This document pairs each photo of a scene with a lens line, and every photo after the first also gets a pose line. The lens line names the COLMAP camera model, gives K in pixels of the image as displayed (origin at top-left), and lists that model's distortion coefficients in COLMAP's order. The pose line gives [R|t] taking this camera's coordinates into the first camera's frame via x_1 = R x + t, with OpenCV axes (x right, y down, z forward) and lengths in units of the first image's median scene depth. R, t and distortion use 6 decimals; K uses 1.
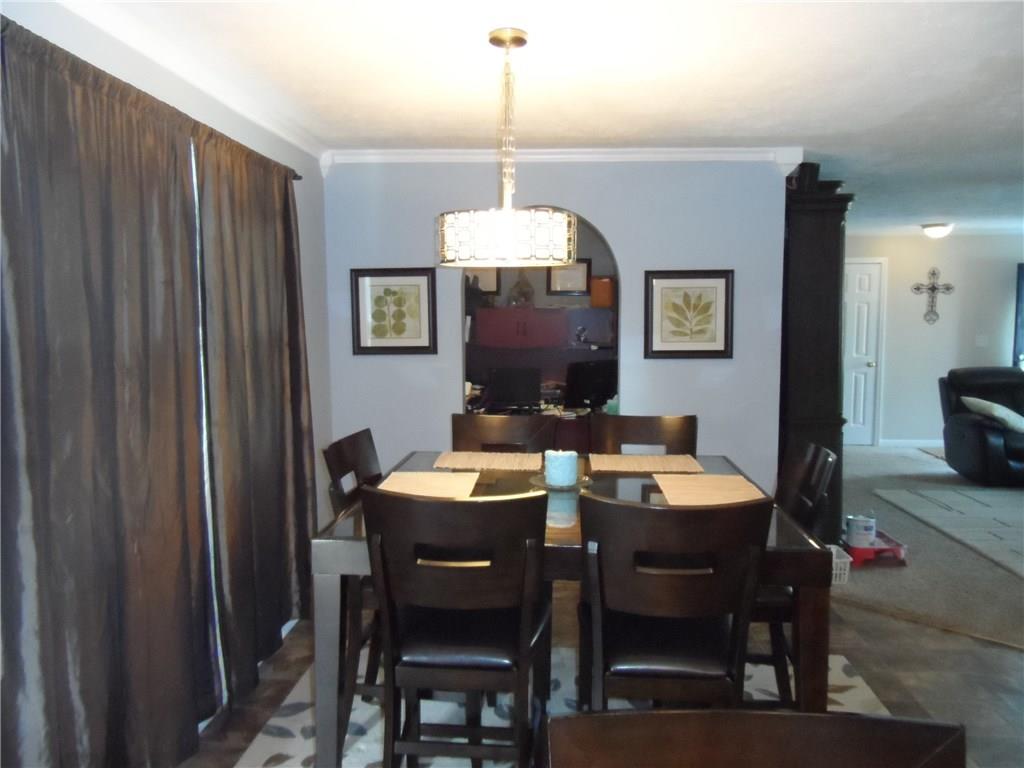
lens RADIAL K [[784.1, 0, 511.7], [0, 784.1, 378.2], [0, 0, 1]] dist [-0.009369, 0.010244]
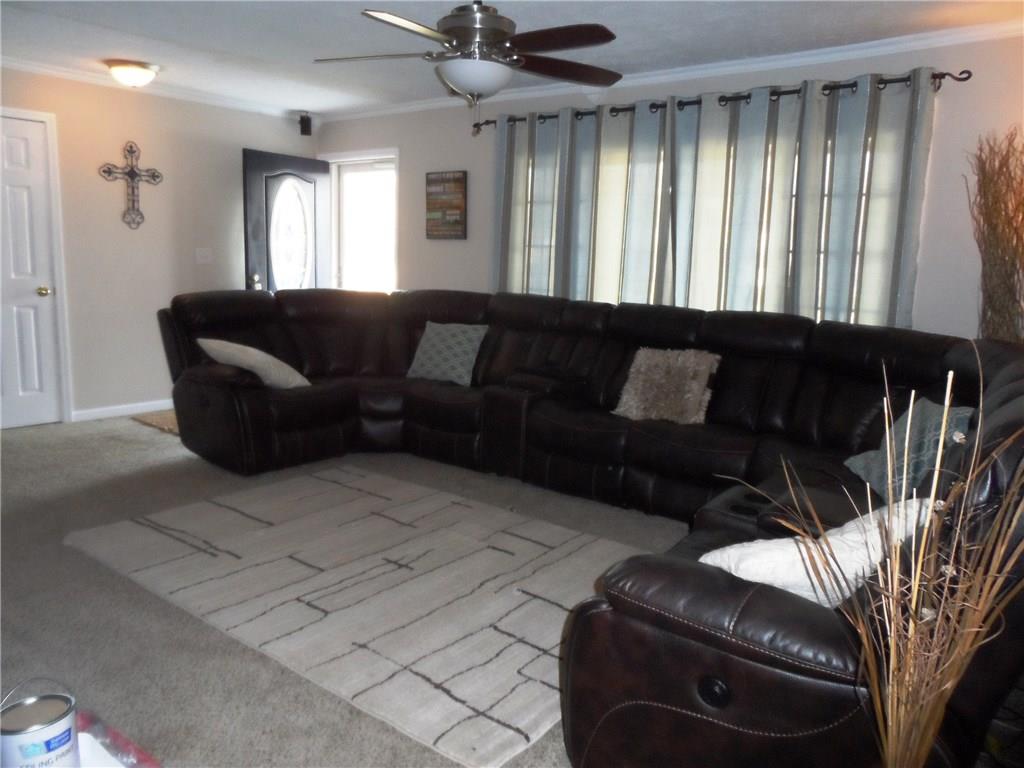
lens RADIAL K [[784.1, 0, 511.7], [0, 784.1, 378.2], [0, 0, 1]] dist [-0.009369, 0.010244]
pose [[0.579528, -0.113181, 0.807055, 0.174961], [0.037338, 0.992957, 0.112440, -0.005549], [-0.814096, -0.035029, 0.579672, 0.357274]]
